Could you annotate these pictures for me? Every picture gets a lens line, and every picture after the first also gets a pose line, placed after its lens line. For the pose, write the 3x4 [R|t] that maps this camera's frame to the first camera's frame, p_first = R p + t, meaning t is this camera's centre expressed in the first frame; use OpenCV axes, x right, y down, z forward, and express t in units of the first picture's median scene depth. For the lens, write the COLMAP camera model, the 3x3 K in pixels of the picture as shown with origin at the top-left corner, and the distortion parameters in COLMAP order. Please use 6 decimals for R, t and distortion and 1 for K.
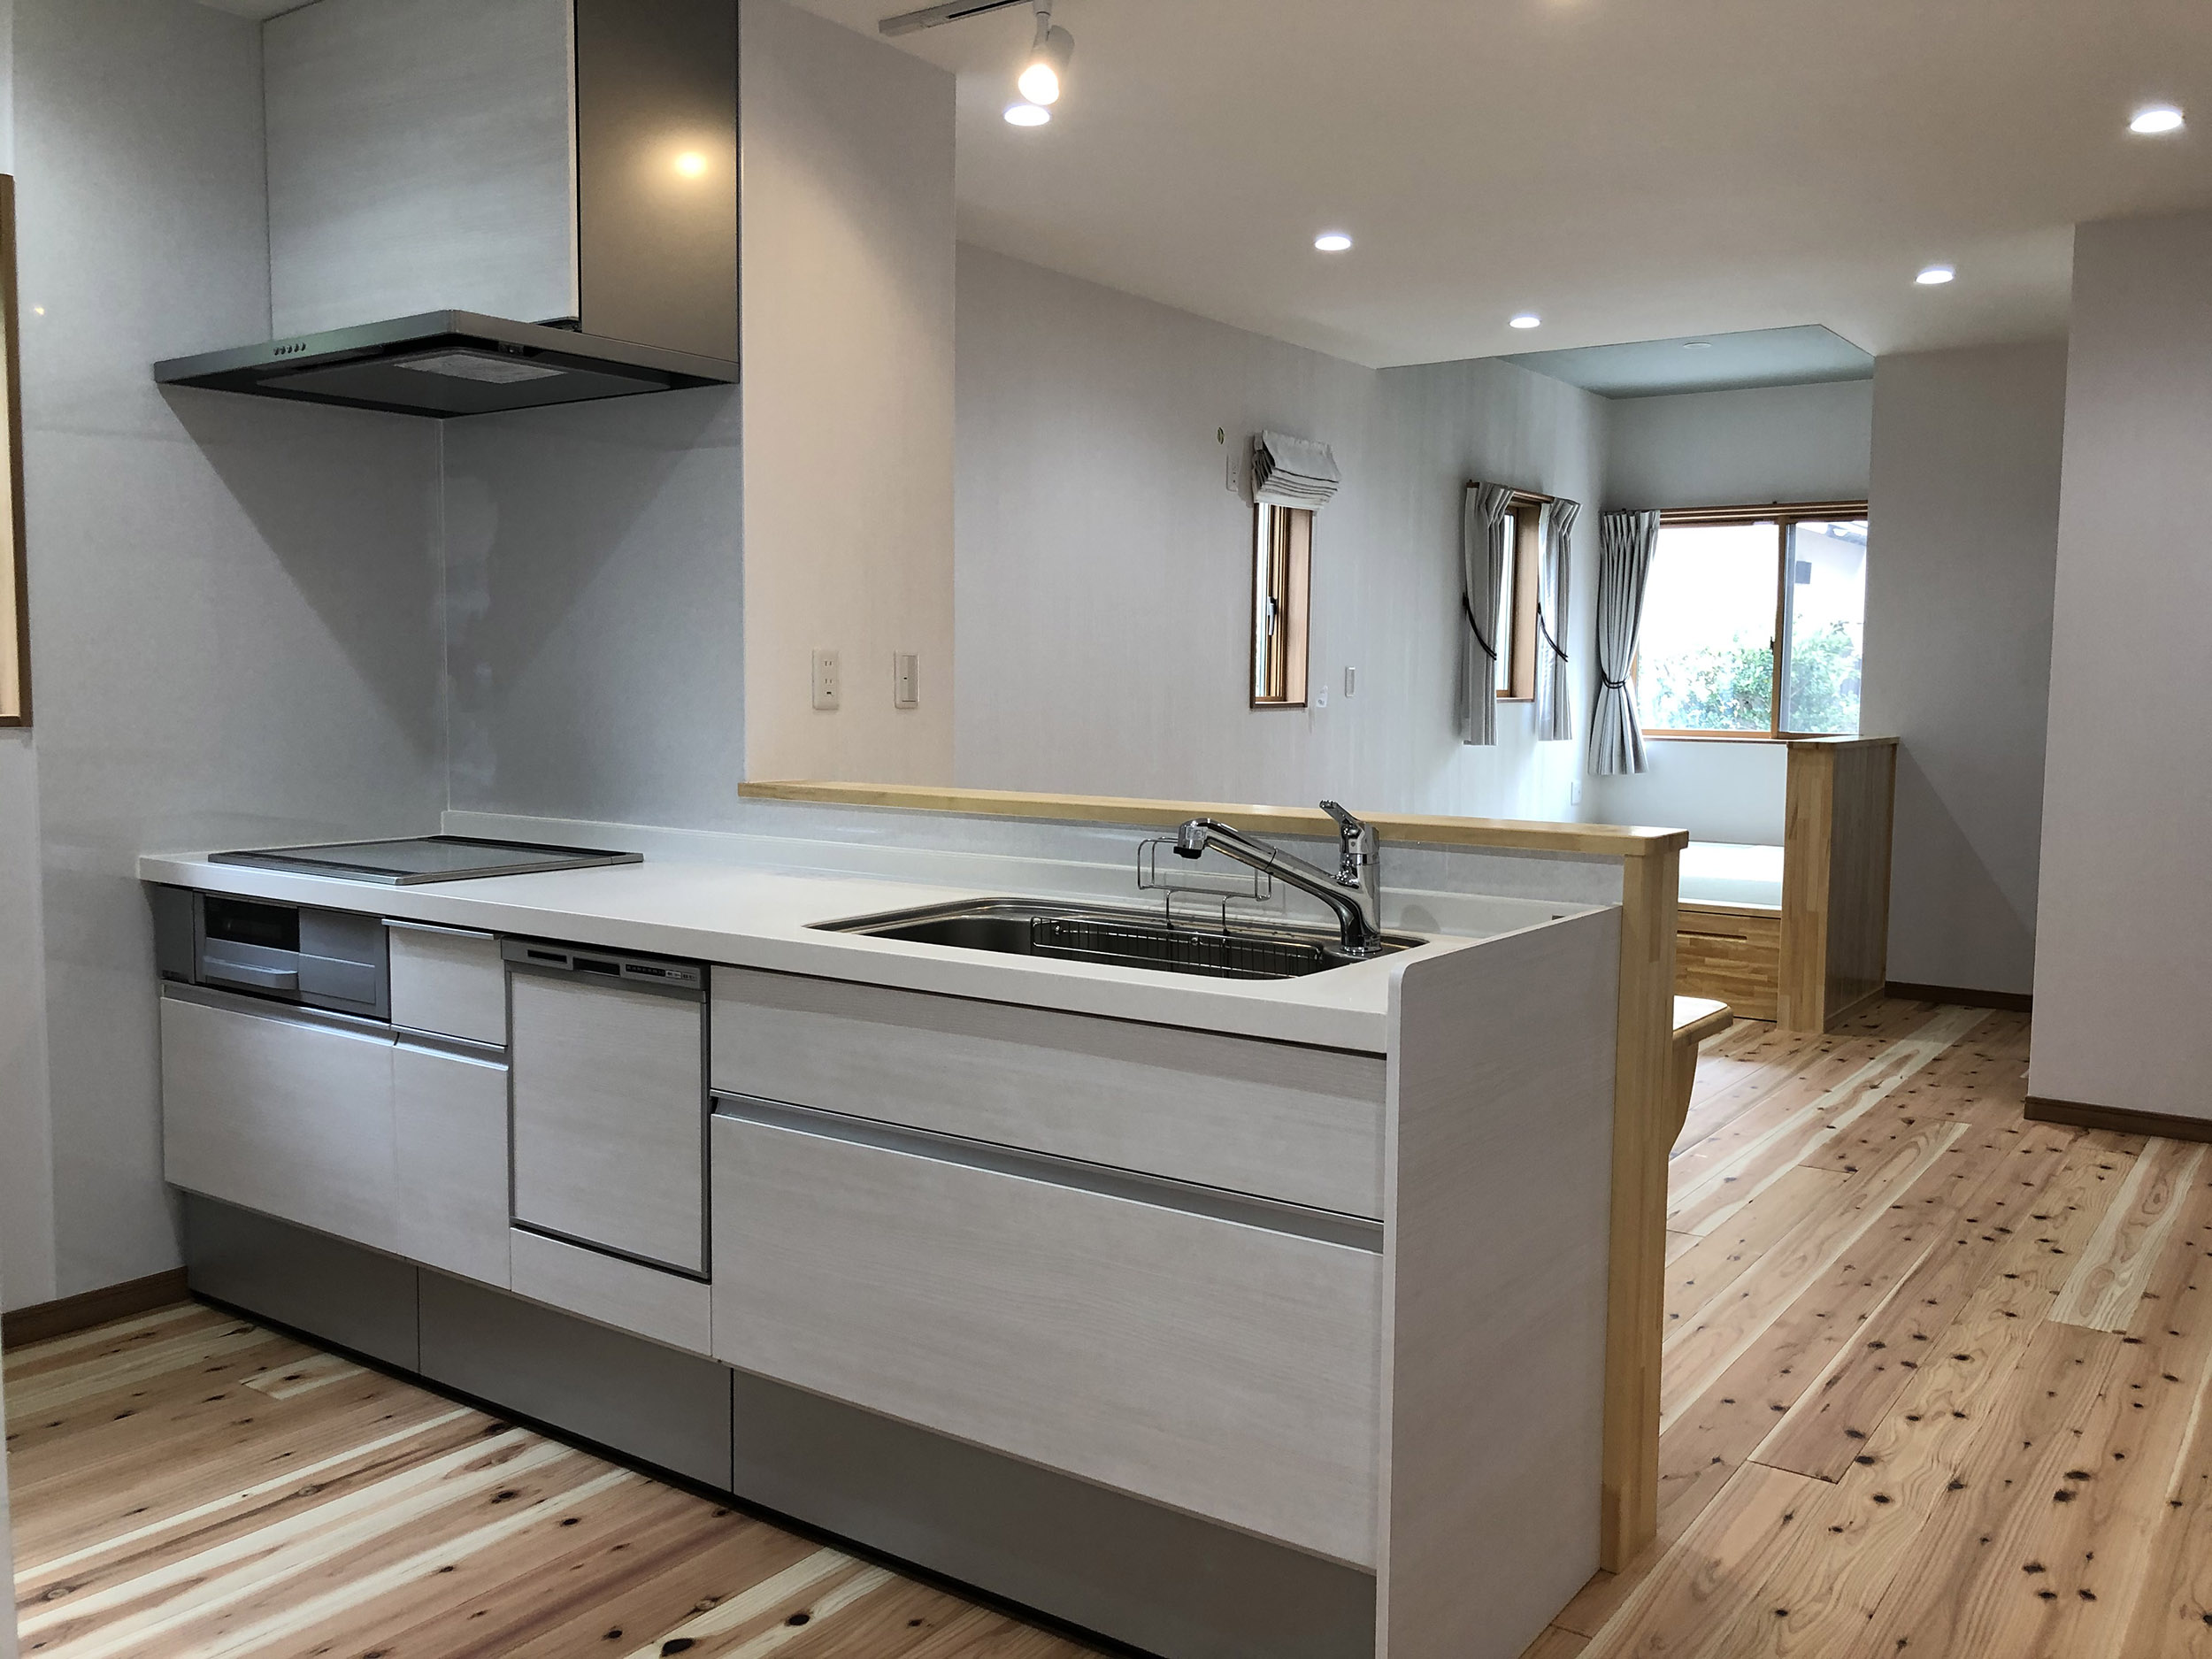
lens RADIAL K [[1785.0, 0, 1098.1], [0, 1785.0, 841.8], [0, 0, 1]] dist [0.018237, -0.008540]
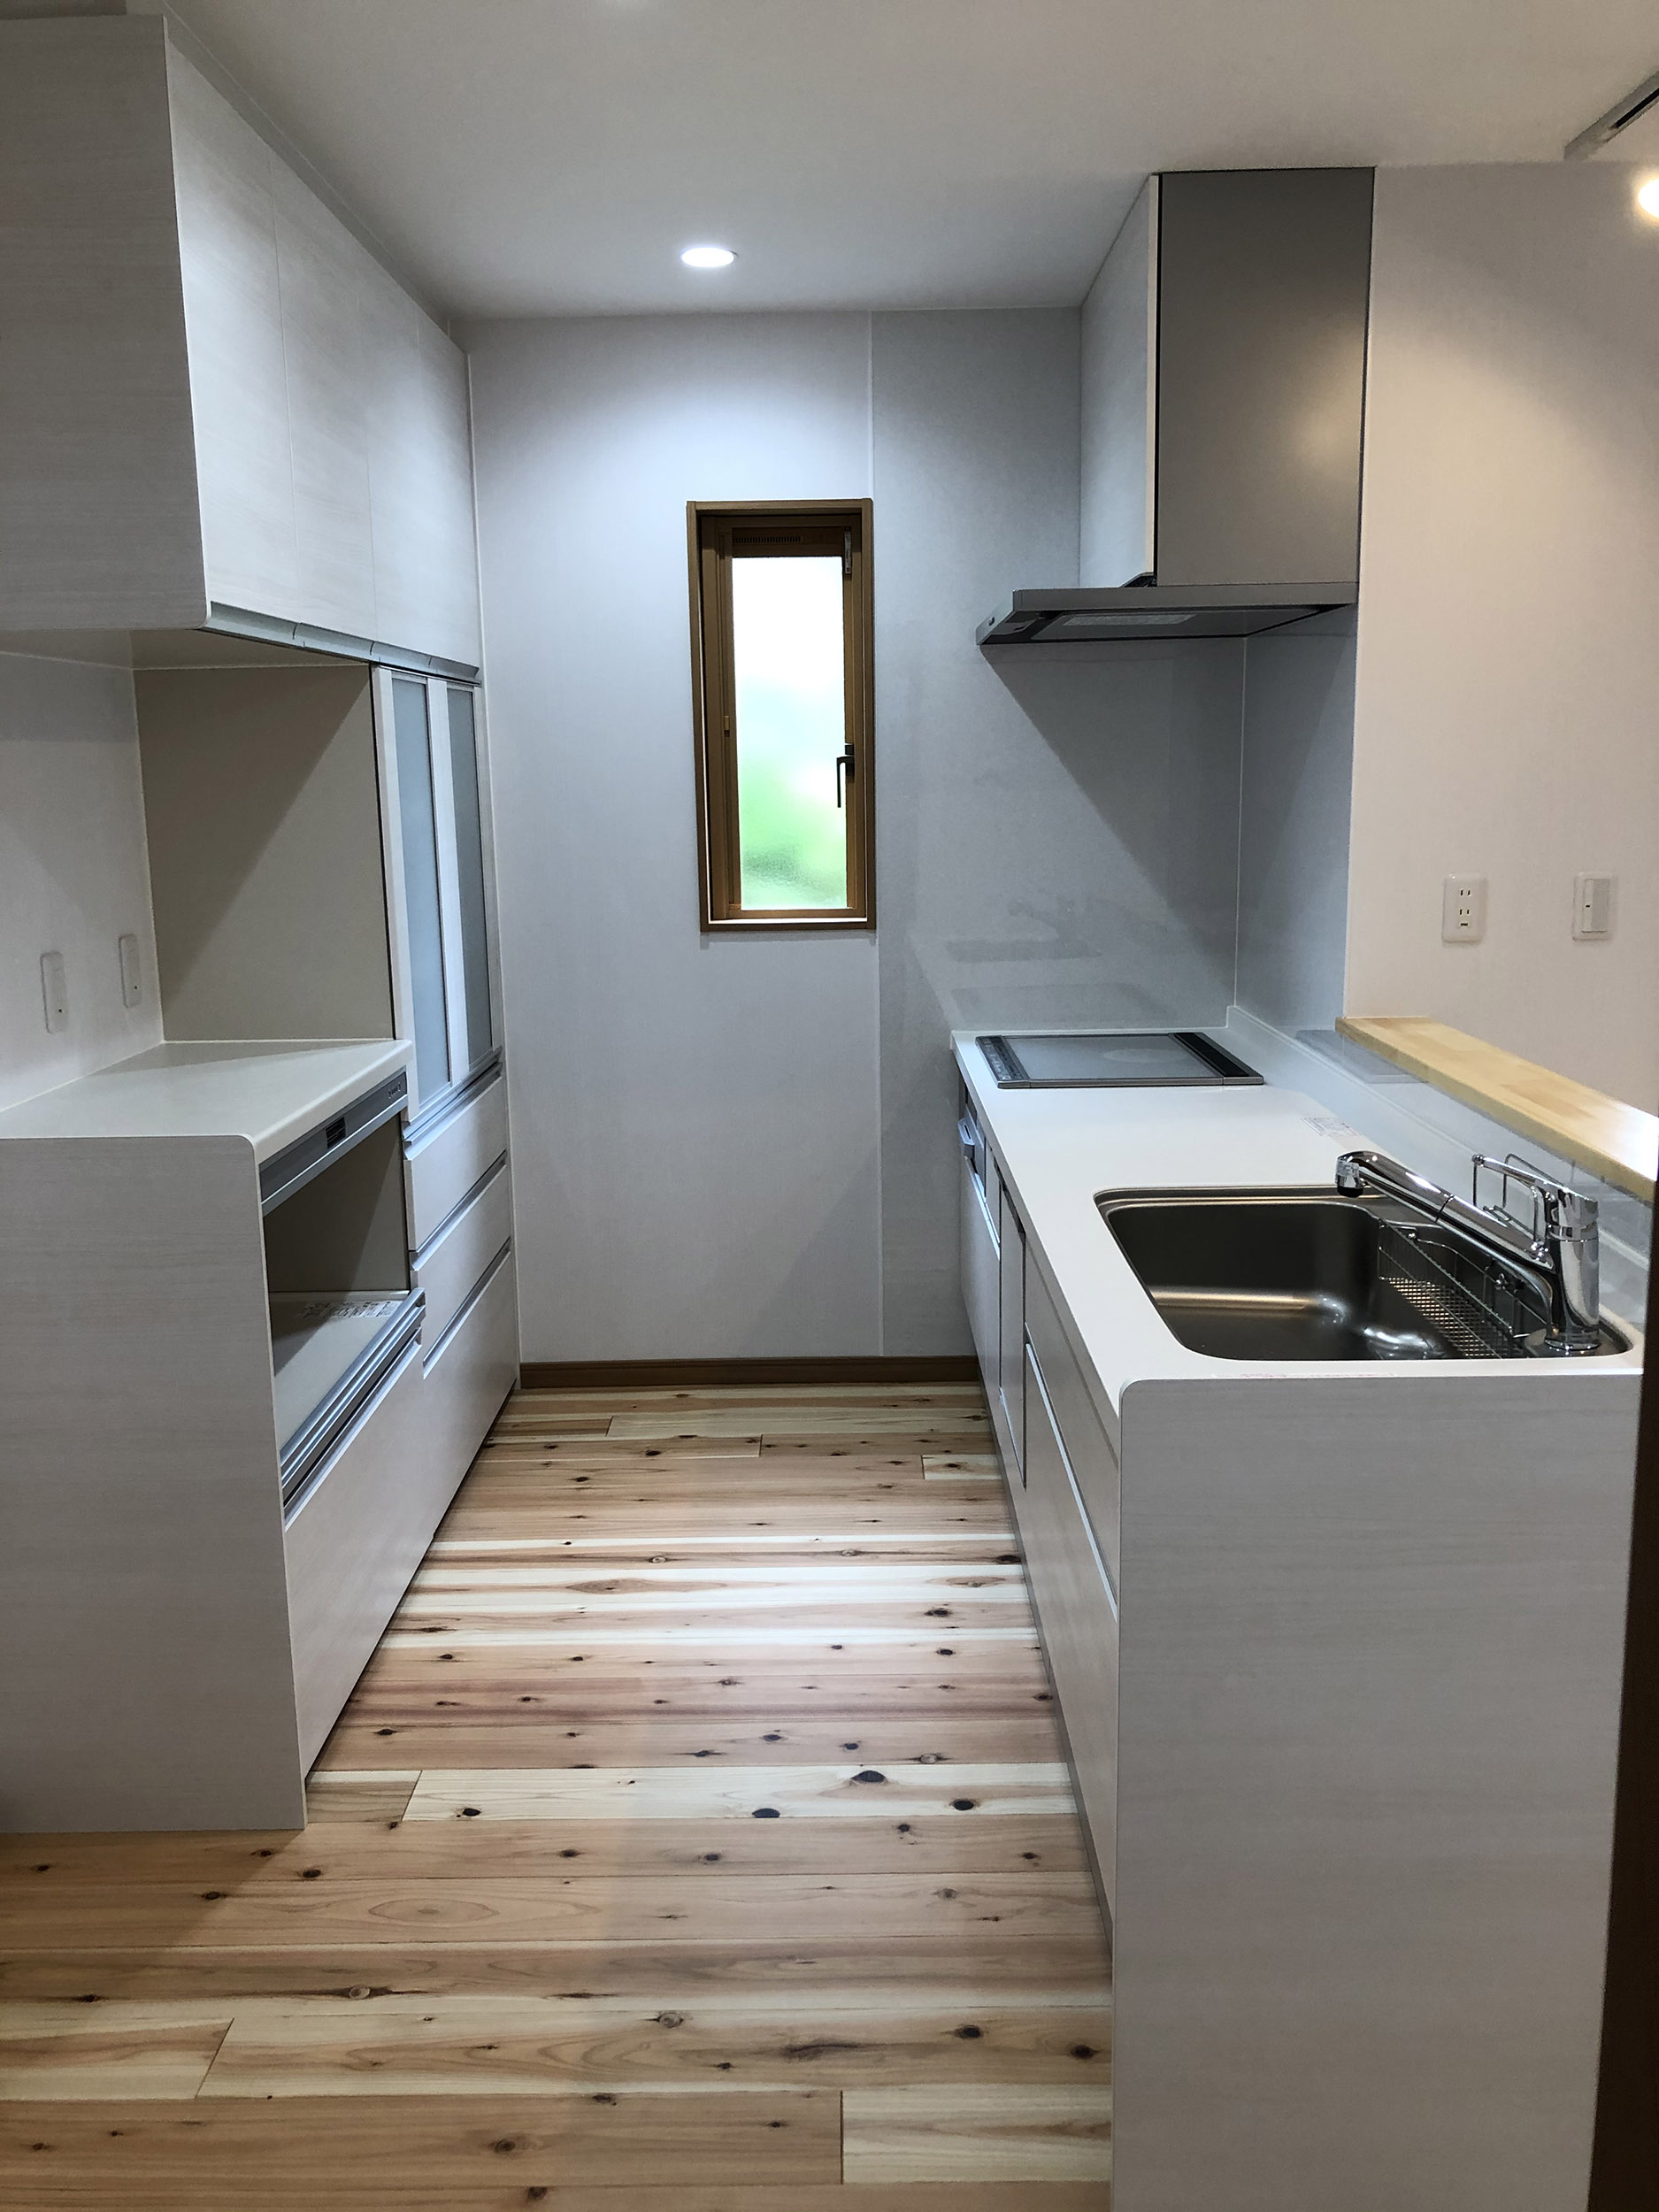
lens RADIAL K [[1785.0, 0, 822.7], [0, 1785.0, 1109.3], [0, 0, 1]] dist [0.018237, -0.008540]
pose [[0.584044, 0.137612, -0.799972, 0.499534], [-0.052787, 0.989878, 0.131741, -0.114507], [0.810004, -0.034715, 0.585396, 0.229149]]
